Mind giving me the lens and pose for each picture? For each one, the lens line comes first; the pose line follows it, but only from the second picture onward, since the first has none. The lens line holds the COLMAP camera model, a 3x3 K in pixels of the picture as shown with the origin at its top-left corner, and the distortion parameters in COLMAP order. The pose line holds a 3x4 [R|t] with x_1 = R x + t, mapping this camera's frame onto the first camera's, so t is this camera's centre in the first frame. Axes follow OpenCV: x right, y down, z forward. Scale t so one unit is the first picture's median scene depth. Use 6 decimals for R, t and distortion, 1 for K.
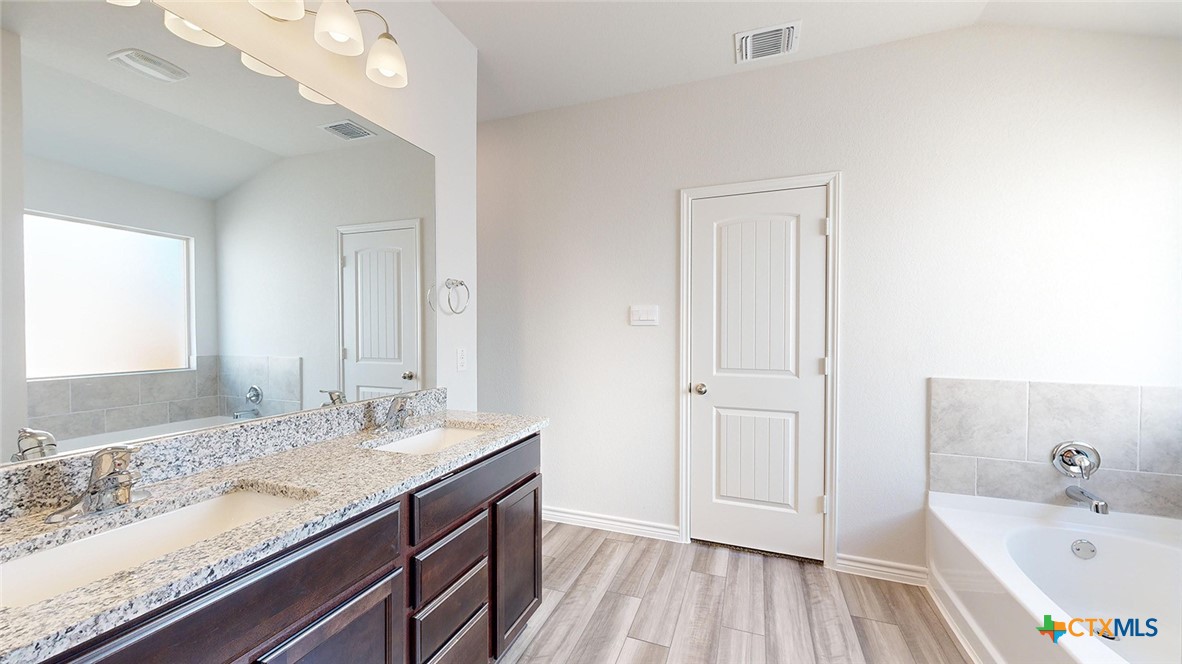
lens RADIAL K [[434.9, 0, 594.6], [0, 434.9, 337.5], [0, 0, 1]] dist [-0.000477, 0.000049]
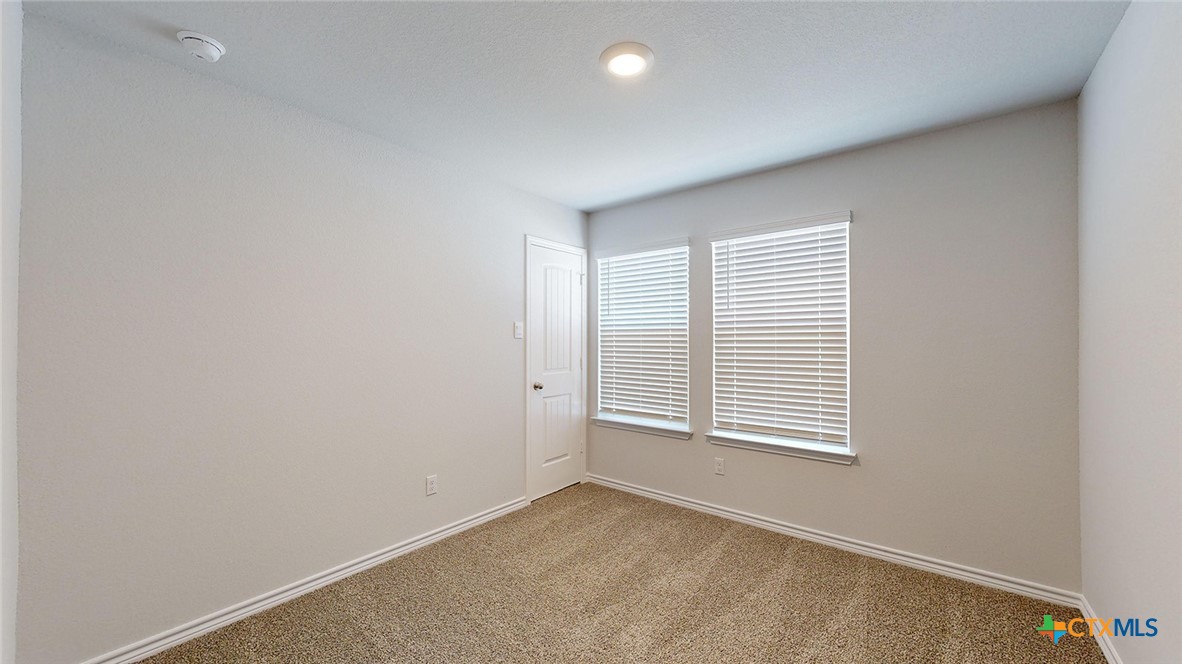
lens RADIAL K [[434.9, 0, 594.6], [0, 434.9, 337.5], [0, 0, 1]] dist [-0.000477, 0.000049]
pose [[0.318093, 0.008366, 0.948023, -1.480326], [0.020890, 0.999656, -0.015831, -0.007879], [-0.947829, 0.024840, 0.317809, 0.599337]]
